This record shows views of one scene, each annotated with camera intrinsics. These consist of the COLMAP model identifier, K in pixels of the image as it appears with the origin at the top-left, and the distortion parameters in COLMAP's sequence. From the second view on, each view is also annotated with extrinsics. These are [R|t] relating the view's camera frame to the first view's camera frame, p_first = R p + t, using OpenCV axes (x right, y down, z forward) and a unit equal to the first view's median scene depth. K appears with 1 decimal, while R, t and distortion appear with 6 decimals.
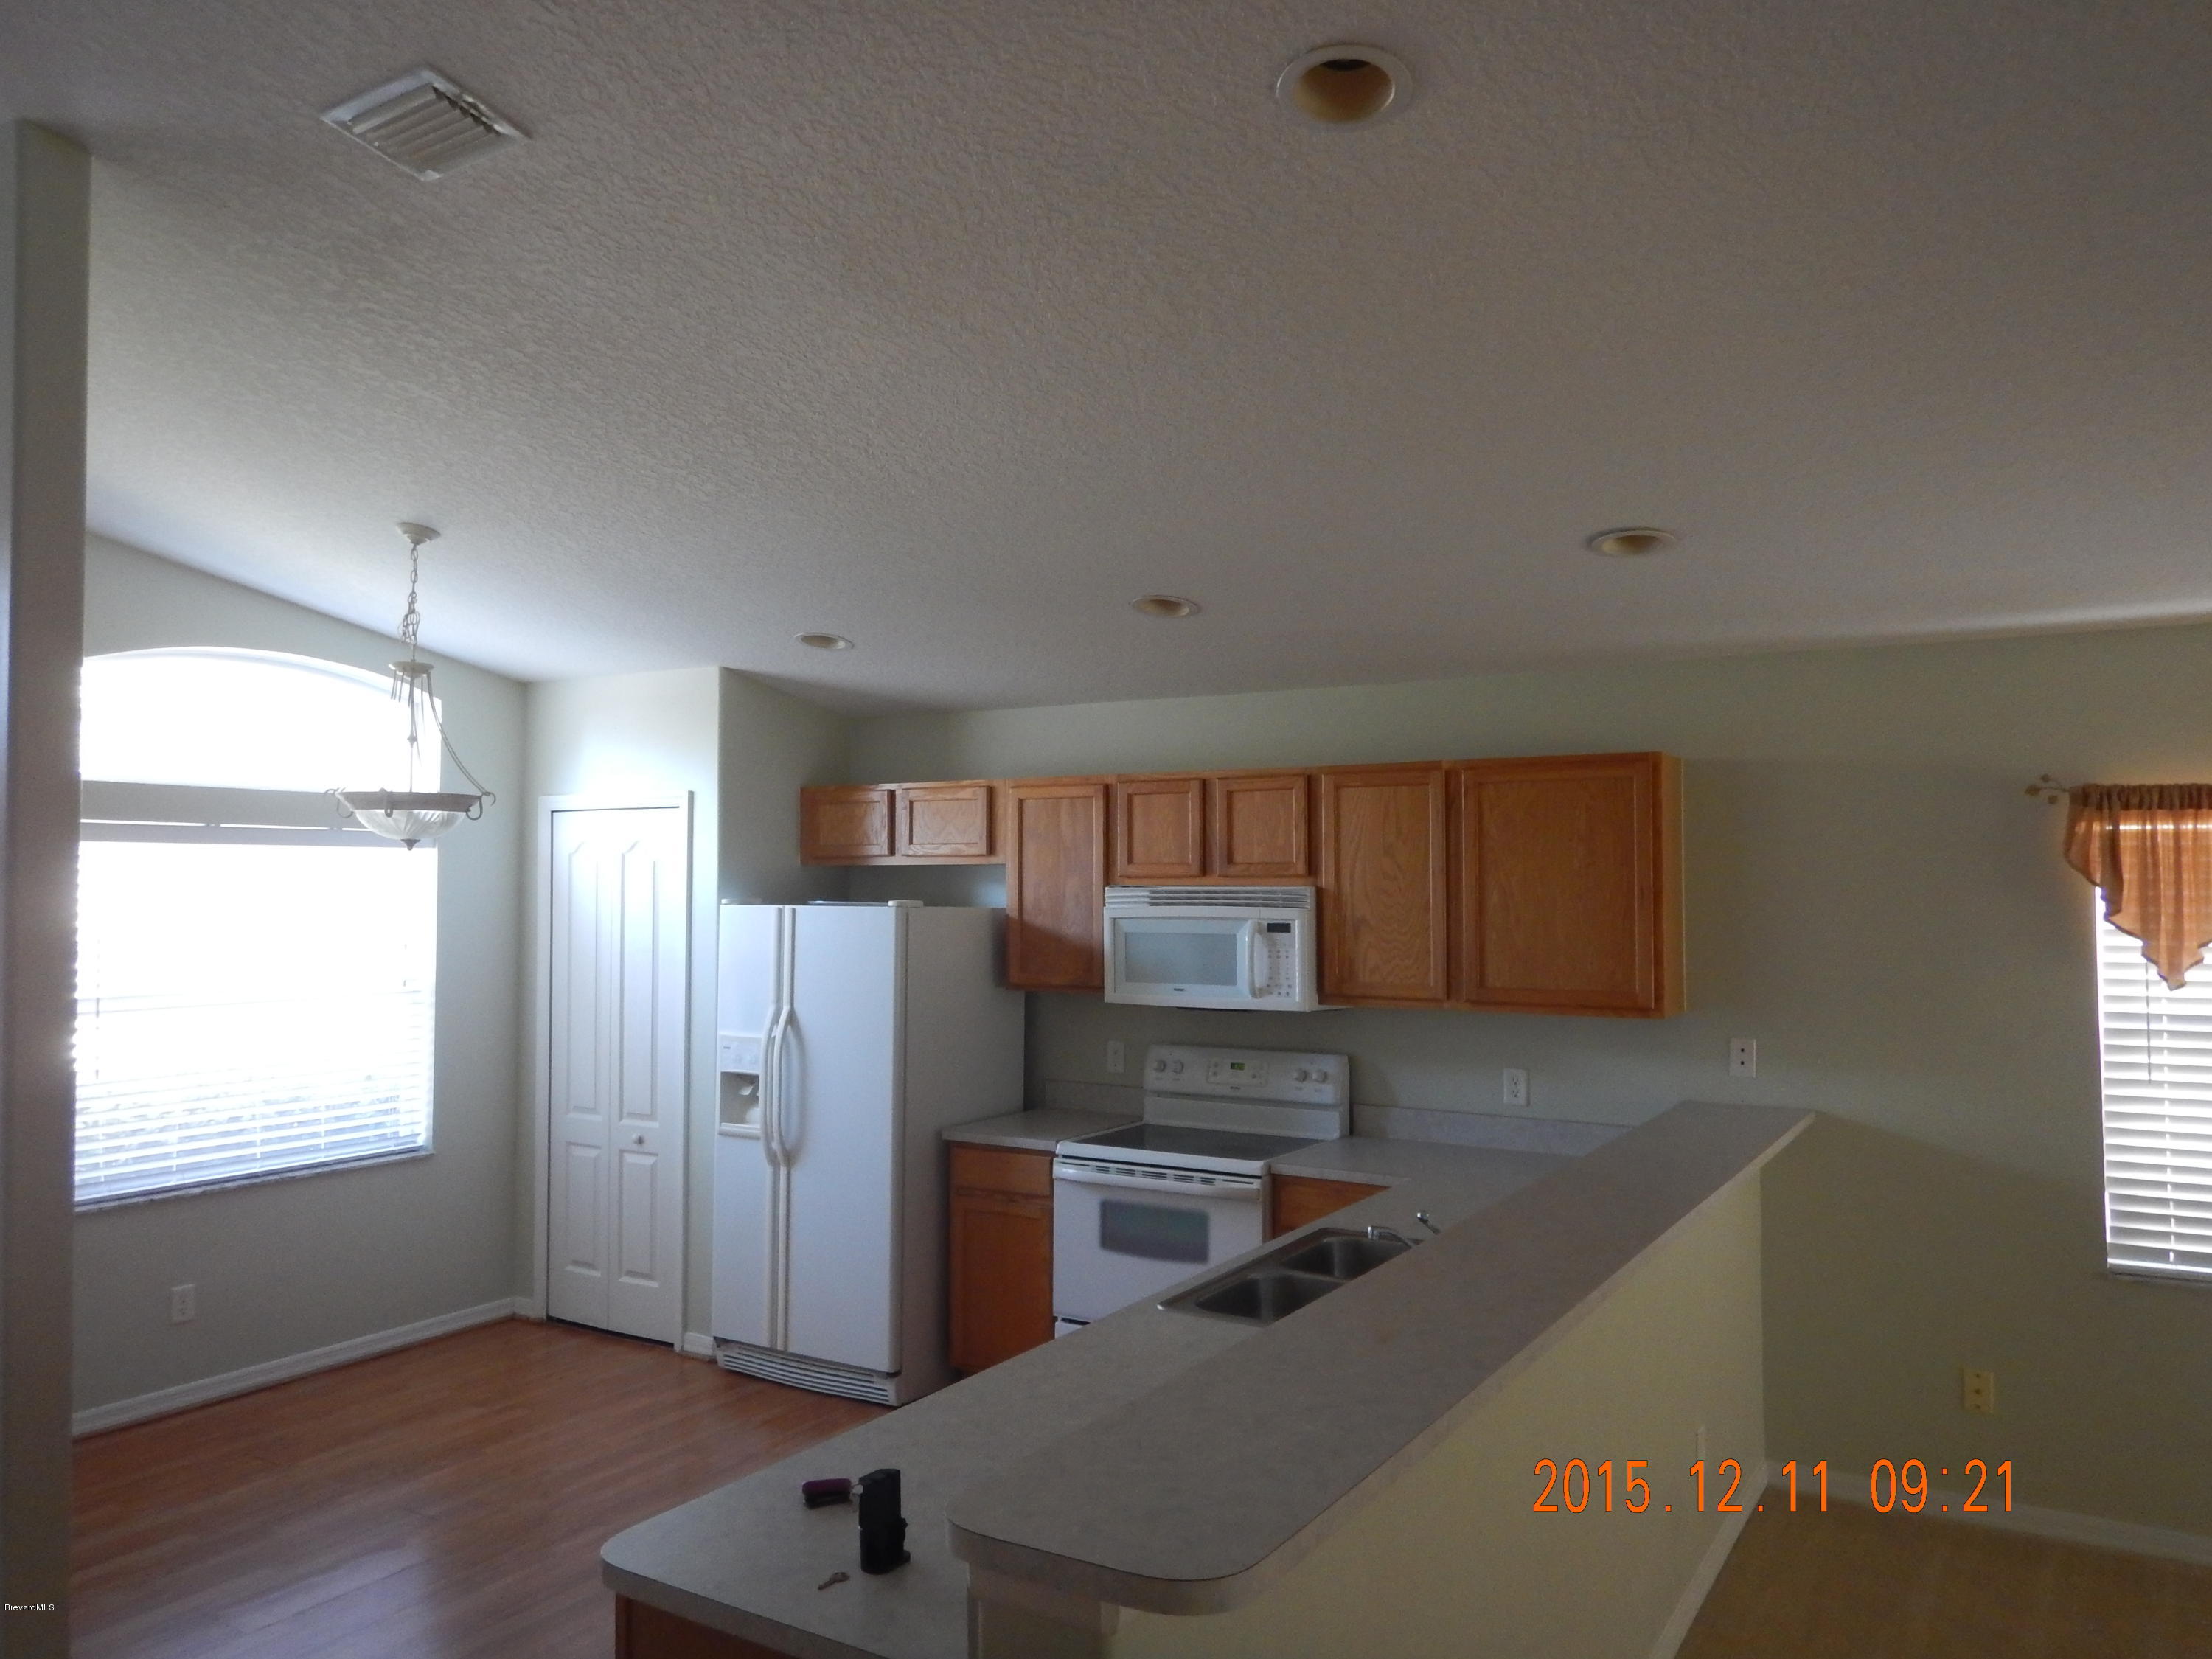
lens RADIAL K [[1527.5, 0, 1106.0], [0, 1527.5, 829.5], [0, 0, 1]] dist [-0.012569, -0.022967]
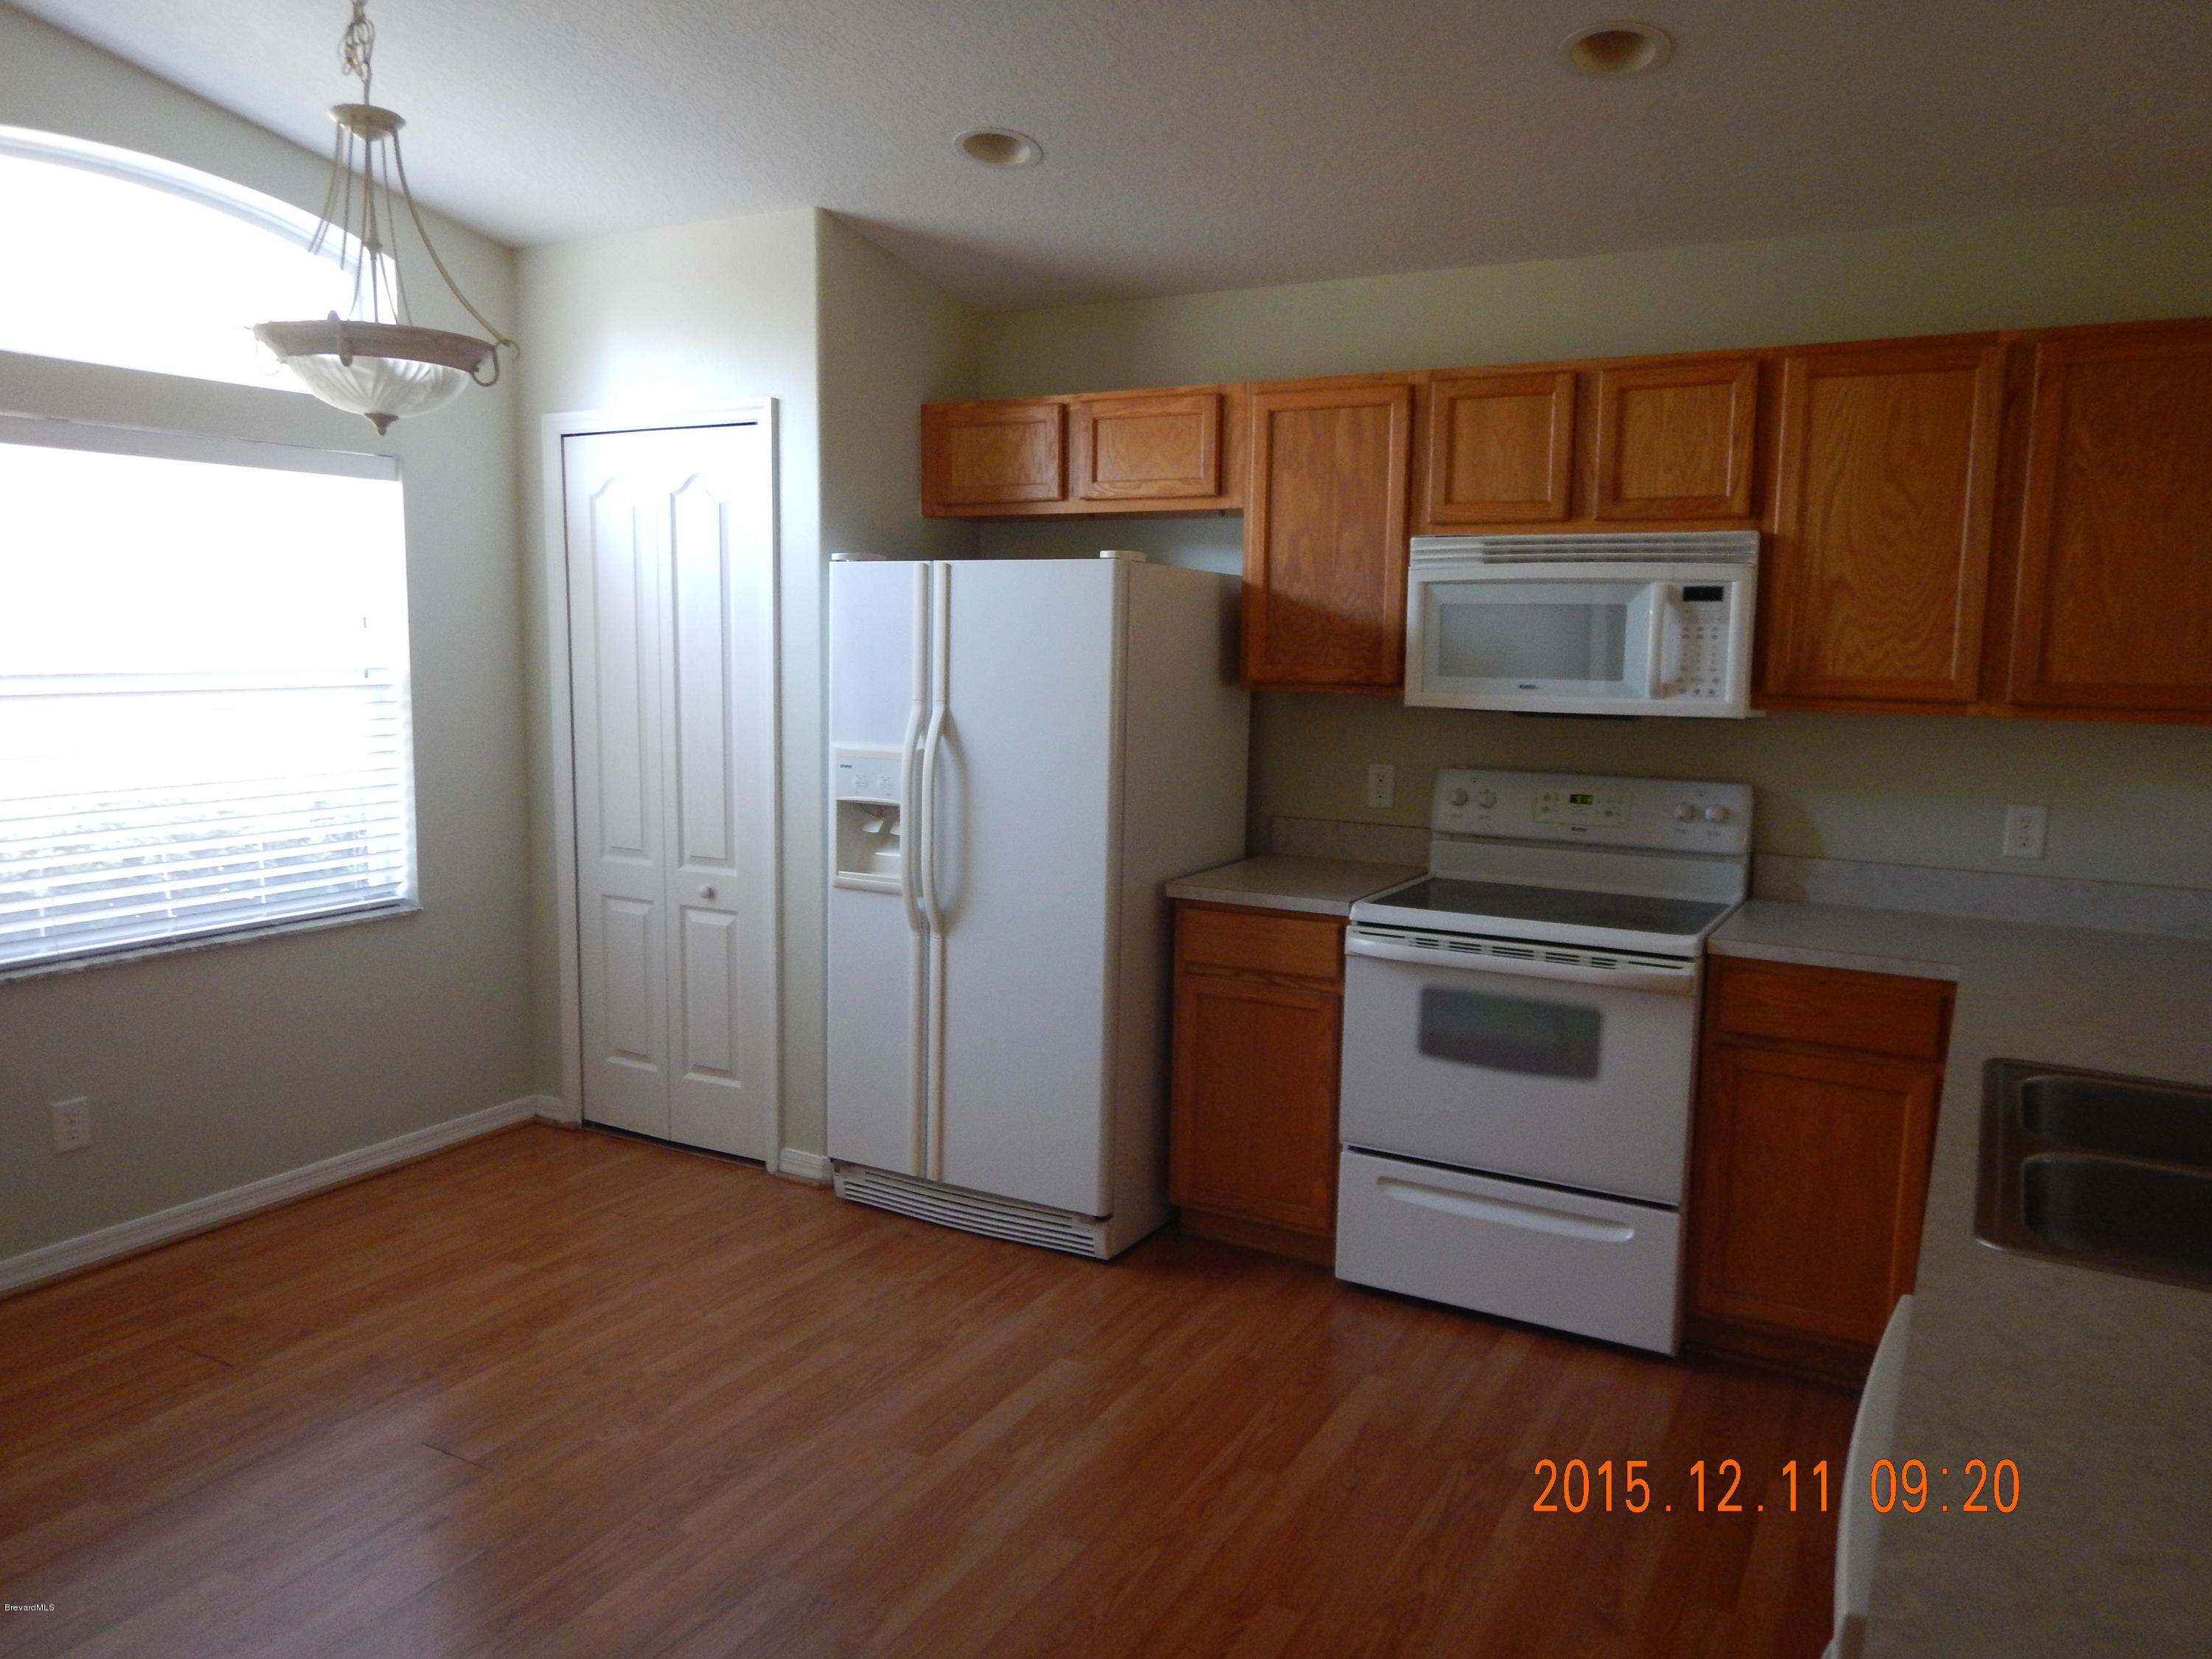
lens RADIAL K [[1546.5, 0, 1106.0], [0, 1546.5, 829.5], [0, 0, 1]] dist [0.005095, -0.006214]
pose [[0.999252, 0.010014, 0.037350, -0.159075], [-0.016011, 0.986347, 0.163900, 0.054372], [-0.035199, -0.164375, 0.985770, 0.295649]]
